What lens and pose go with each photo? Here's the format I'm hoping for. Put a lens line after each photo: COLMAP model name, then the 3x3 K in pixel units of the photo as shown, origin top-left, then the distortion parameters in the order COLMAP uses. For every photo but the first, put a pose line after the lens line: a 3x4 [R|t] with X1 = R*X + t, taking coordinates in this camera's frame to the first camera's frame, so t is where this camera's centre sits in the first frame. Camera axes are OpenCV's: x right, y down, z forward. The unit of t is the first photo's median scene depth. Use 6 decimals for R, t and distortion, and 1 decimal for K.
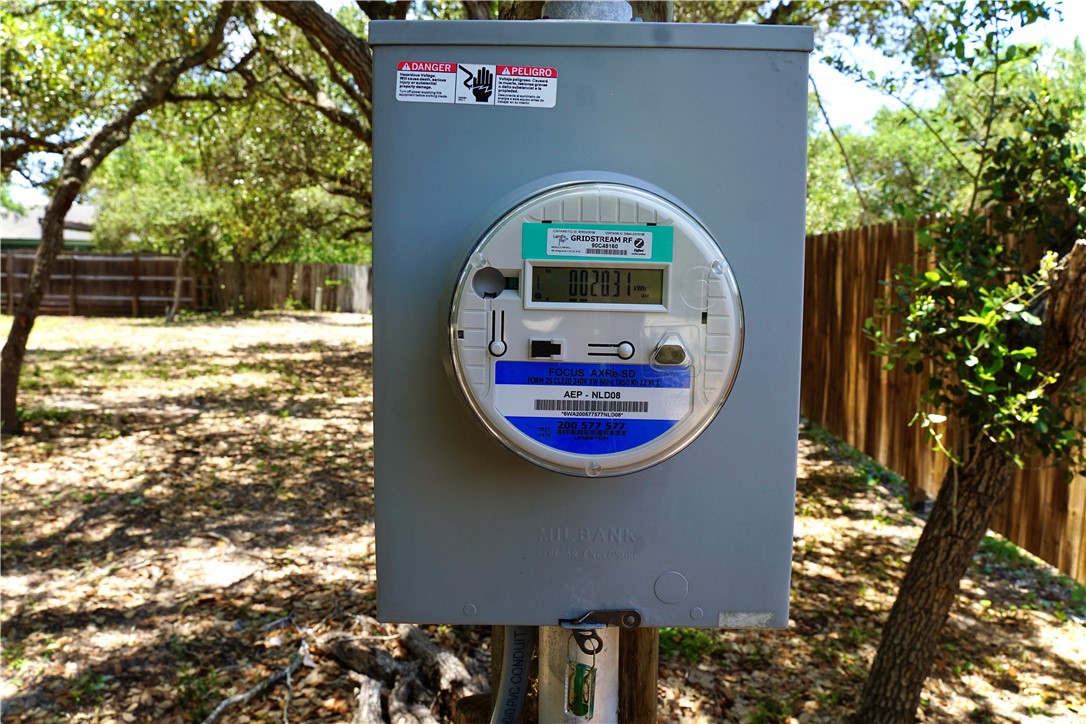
lens RADIAL K [[830.4, 0, 546.7], [0, 830.4, 356.8], [0, 0, 1]] dist [-0.117595, 0.101925]
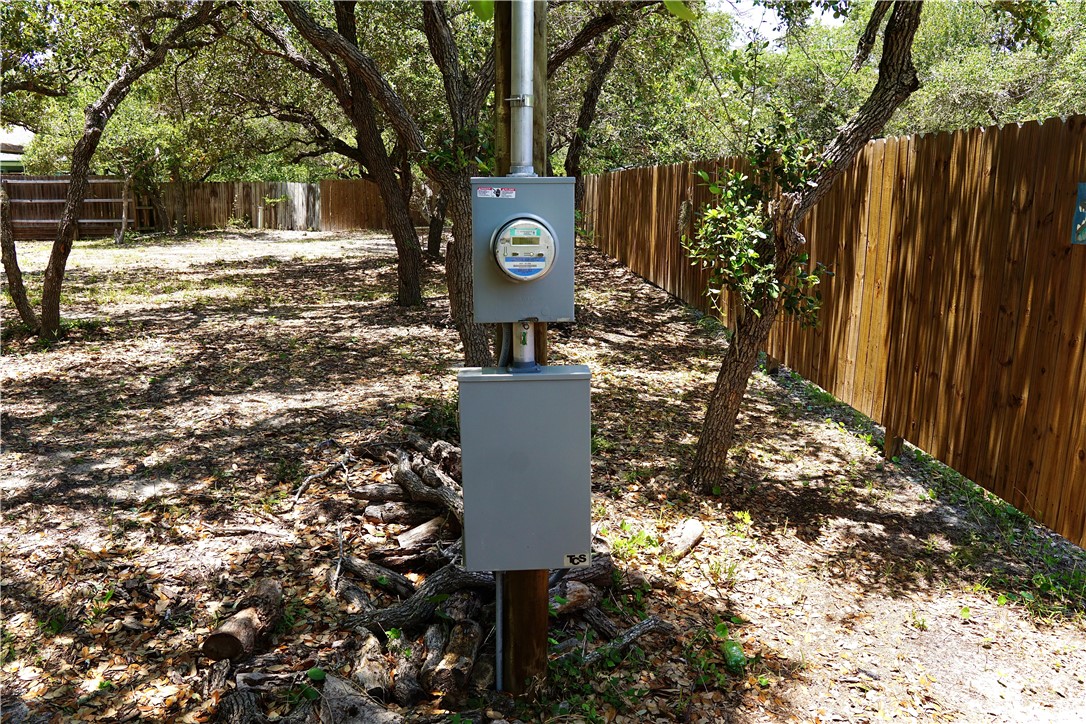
lens RADIAL K [[830.4, 0, 542.9], [0, 830.4, 365.5], [0, 0, 1]] dist [-0.117595, 0.101925]
pose [[0.996453, -0.030528, 0.078424, -0.009016], [0.021032, 0.992650, 0.119177, 0.002414], [-0.081486, -0.117105, 0.989771, -0.143199]]
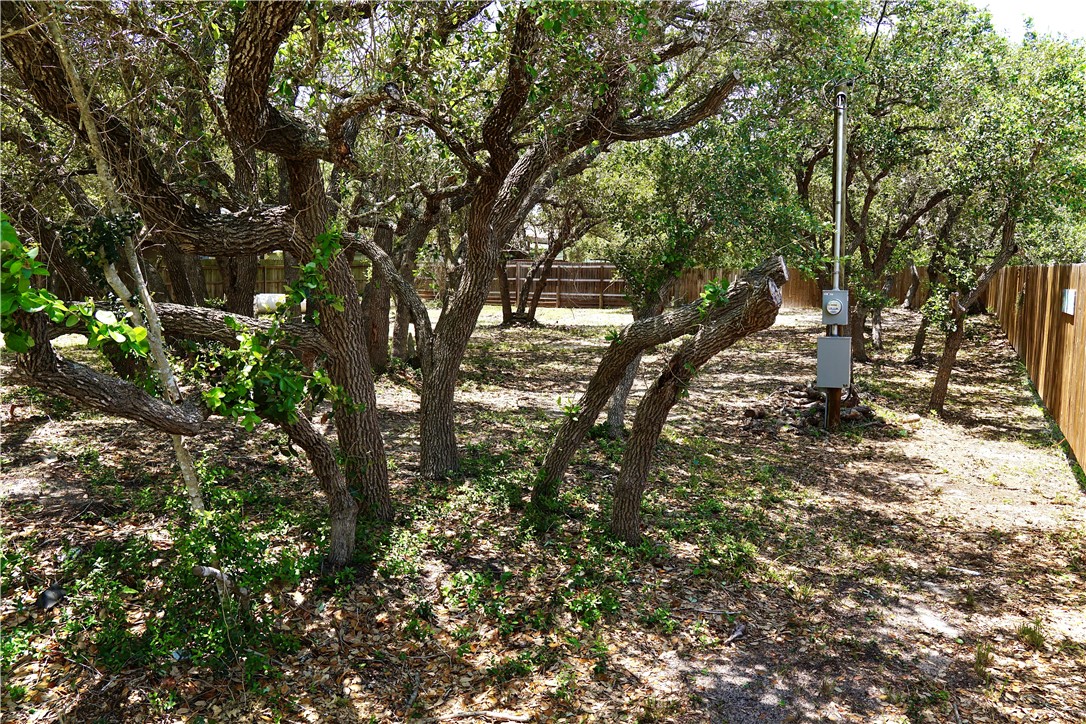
lens RADIAL K [[830.4, 0, 539.1], [0, 830.4, 368.8], [0, 0, 1]] dist [-0.117595, 0.101925]
pose [[0.896006, 0.034165, -0.442726, 0.085937], [-0.023499, 0.999287, 0.029556, 0.036977], [0.443421, -0.016079, 0.896169, -0.713867]]
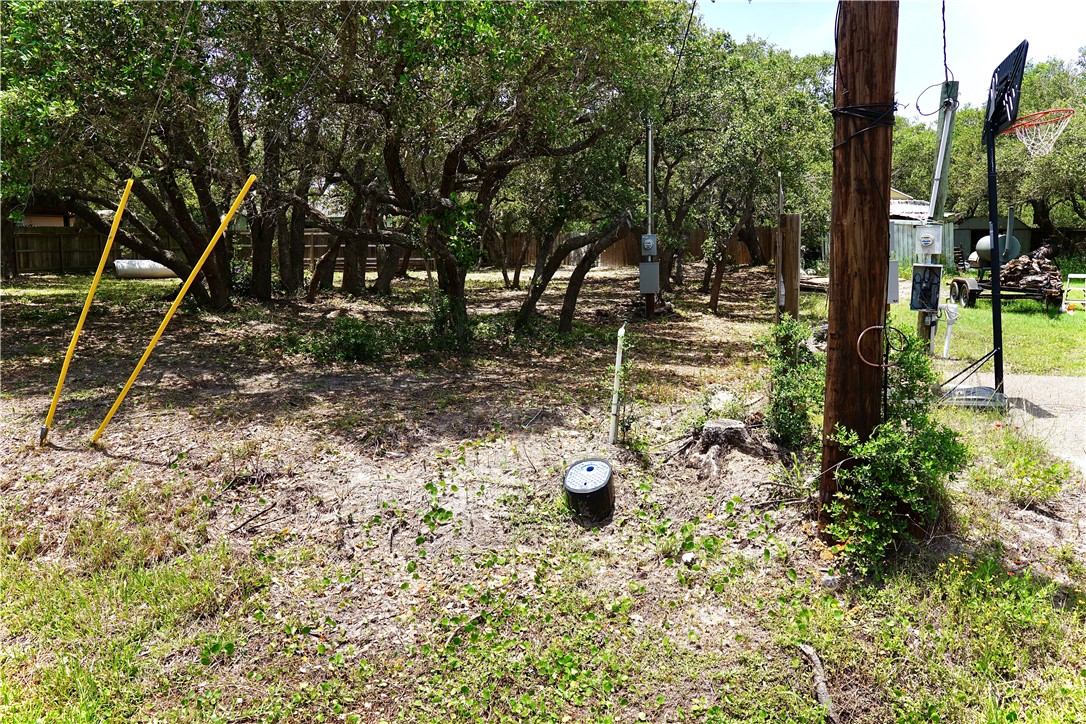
lens RADIAL K [[920.2, 0, 547.8], [0, 920.2, 359.0], [0, 0, 1]] dist [-0.041261, 0.081315]
pose [[0.975889, 0.006092, -0.218184, 0.145344], [0.002285, 0.999271, 0.038118, 0.109607], [0.218257, -0.037697, 0.975163, -1.273918]]
